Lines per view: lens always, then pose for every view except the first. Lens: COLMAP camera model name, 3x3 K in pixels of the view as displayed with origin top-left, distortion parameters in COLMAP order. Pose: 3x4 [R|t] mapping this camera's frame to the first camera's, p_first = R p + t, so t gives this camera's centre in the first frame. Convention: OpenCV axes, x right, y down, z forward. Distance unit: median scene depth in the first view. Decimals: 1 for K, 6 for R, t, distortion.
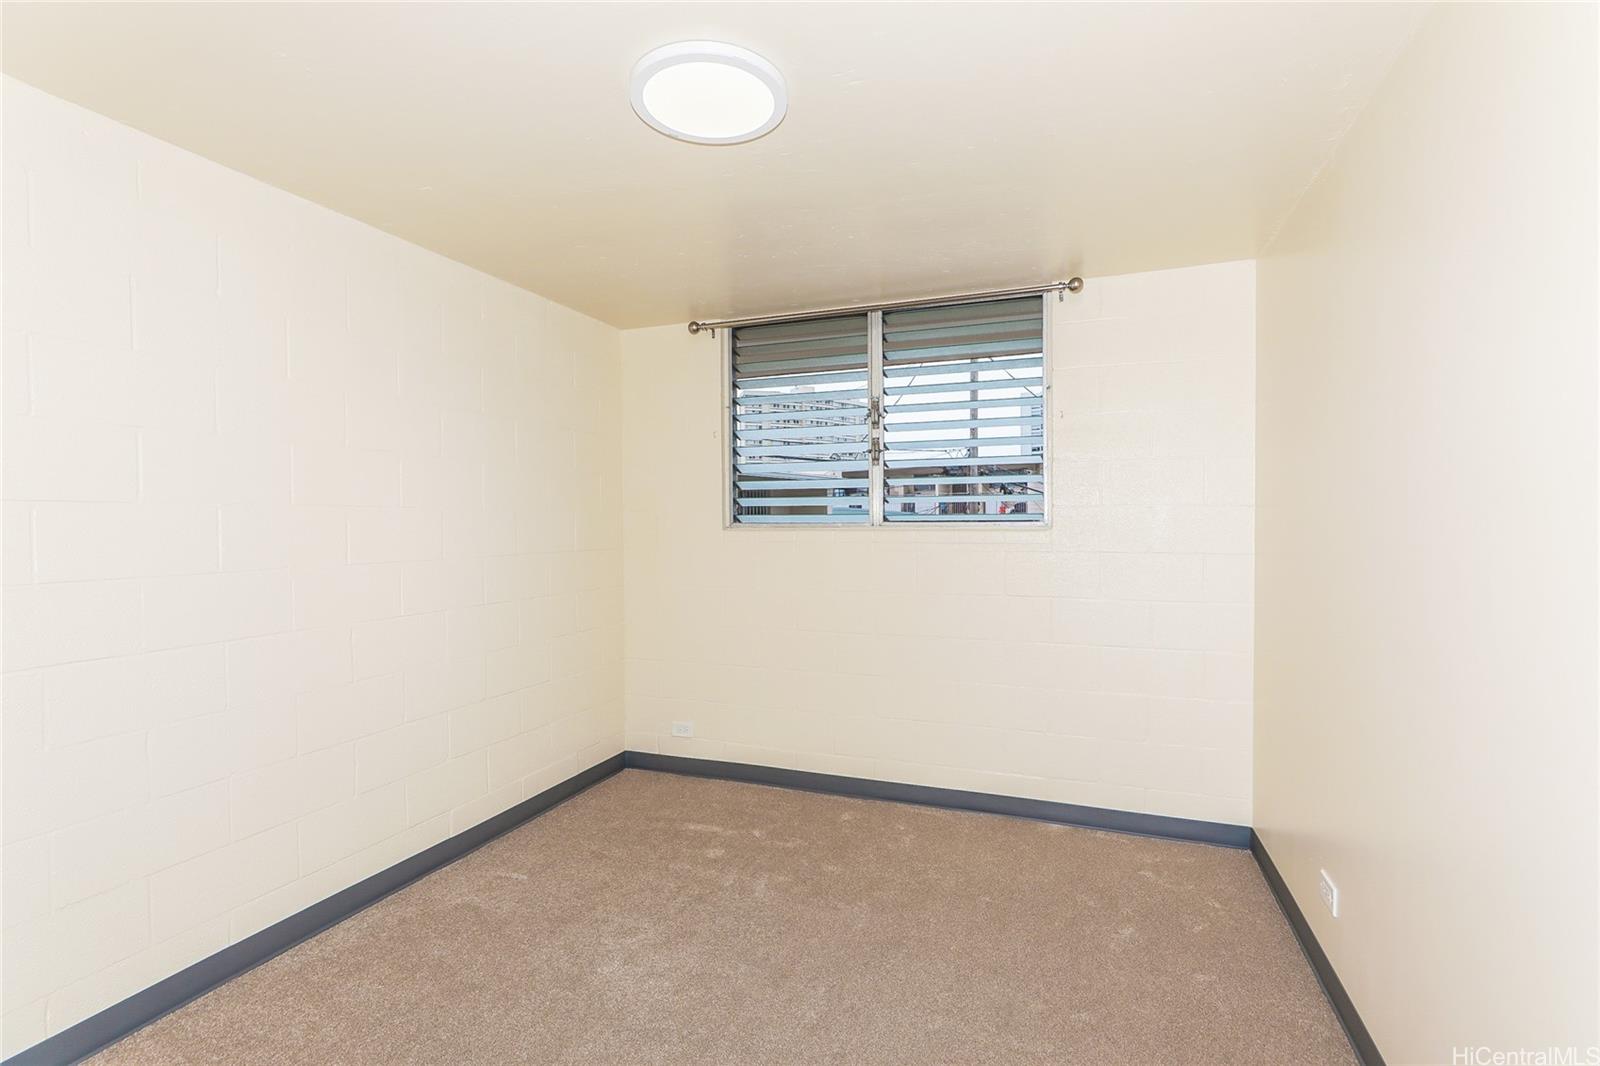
lens RADIAL K [[741.1, 0, 800.7], [0, 741.1, 540.1], [0, 0, 1]] dist [-0.009386, 0.010210]
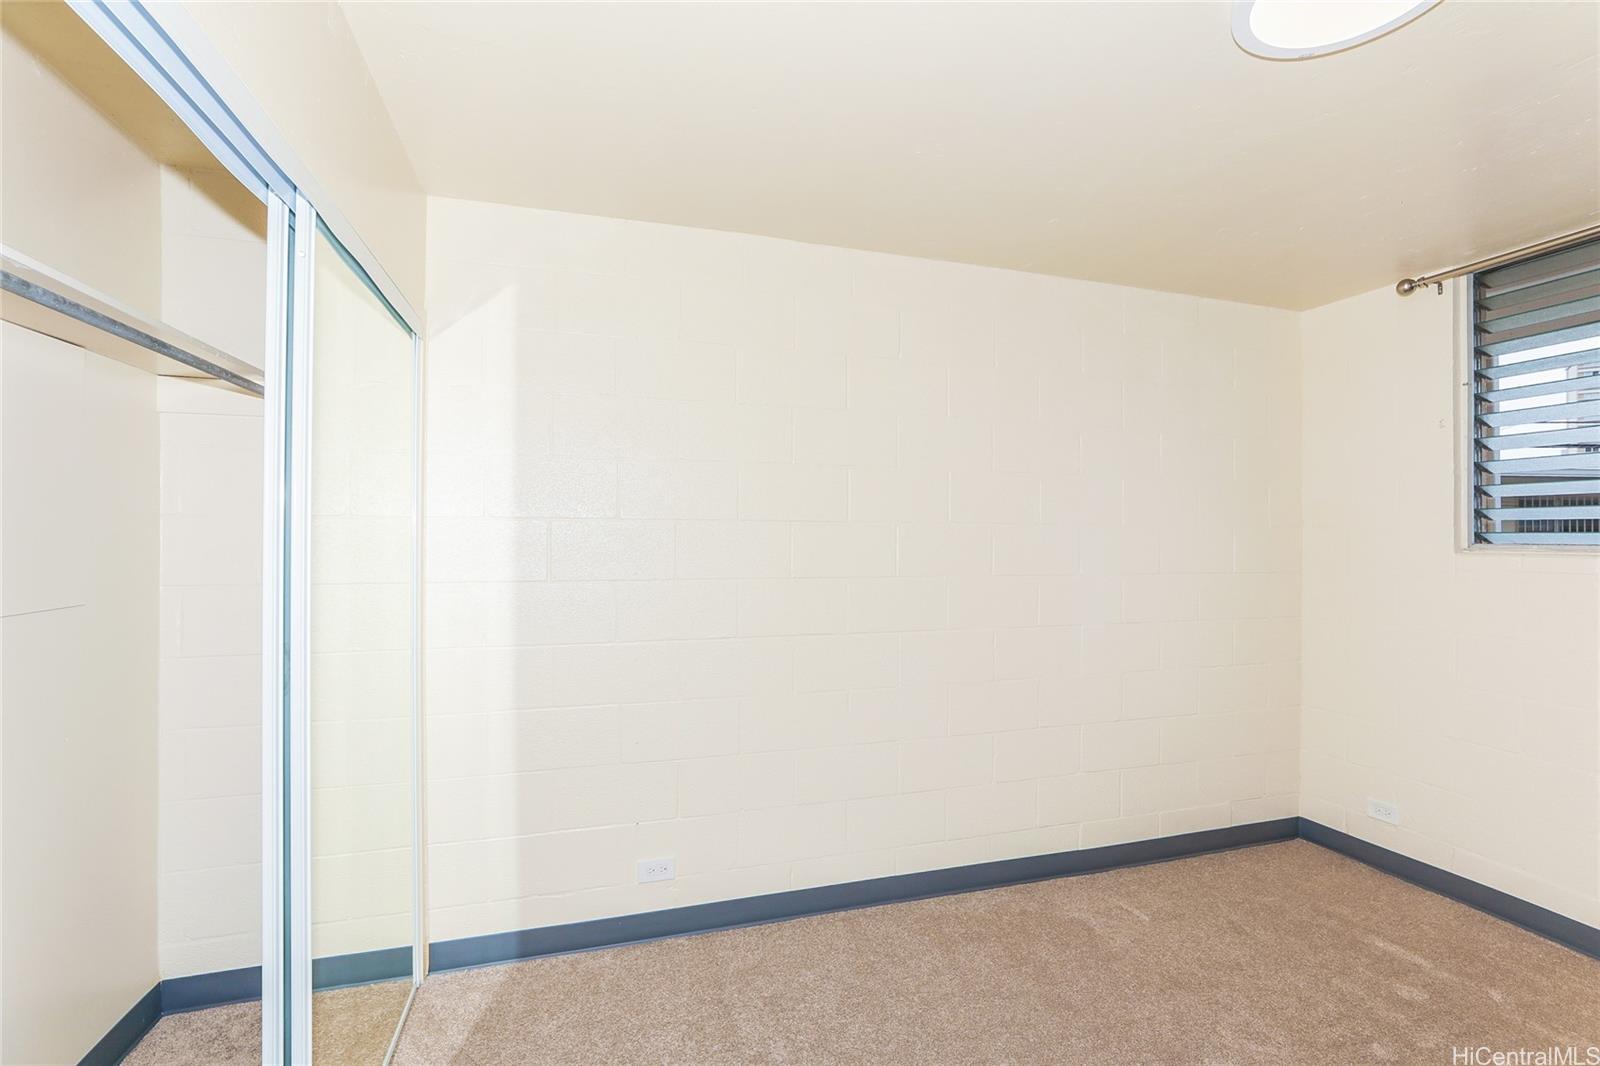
lens RADIAL K [[741.1, 0, 807.6], [0, 741.1, 535.3], [0, 0, 1]] dist [-0.009386, 0.010210]
pose [[0.630802, 0.007622, -0.775906, 0.069730], [-0.028691, 0.999497, -0.013507, -0.003362], [0.775413, 0.030782, 0.630704, 0.055407]]
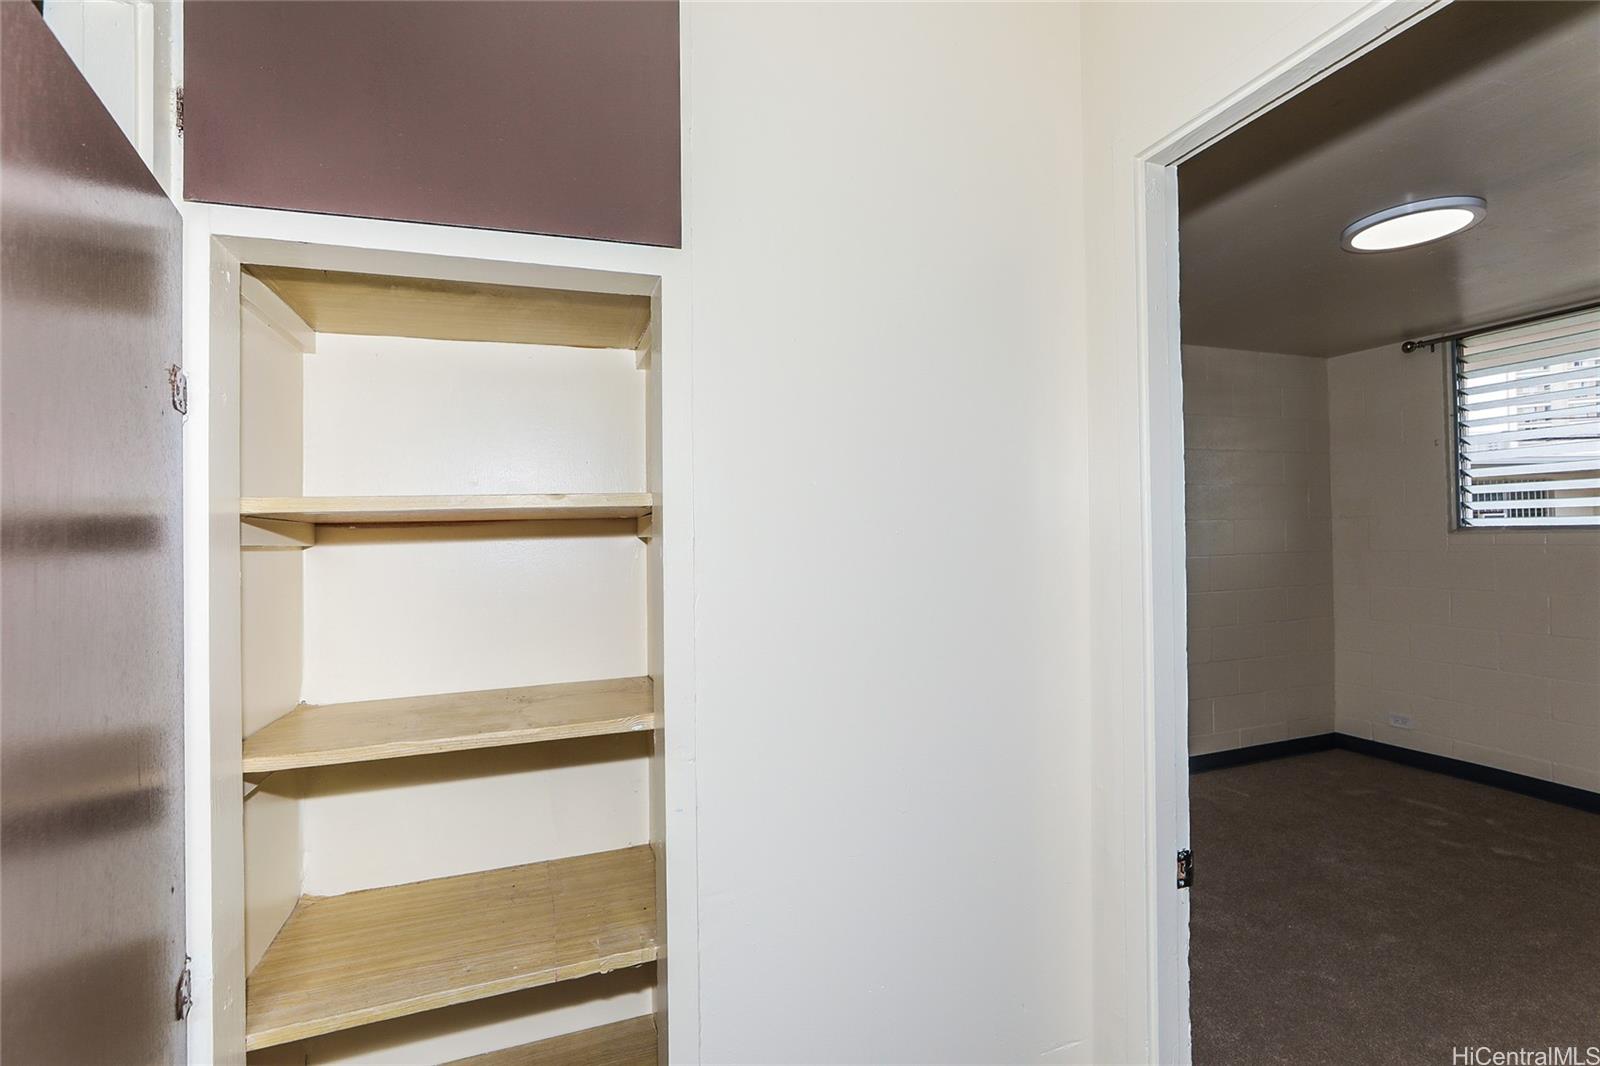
lens RADIAL K [[741.1, 0, 801.3], [0, 741.1, 531.9], [0, 0, 1]] dist [-0.009386, 0.010210]
pose [[0.661978, -0.012644, -0.749417, 0.086893], [-0.008088, 0.999679, -0.024011, 0.018856], [0.749480, 0.021956, 0.661663, -0.433544]]
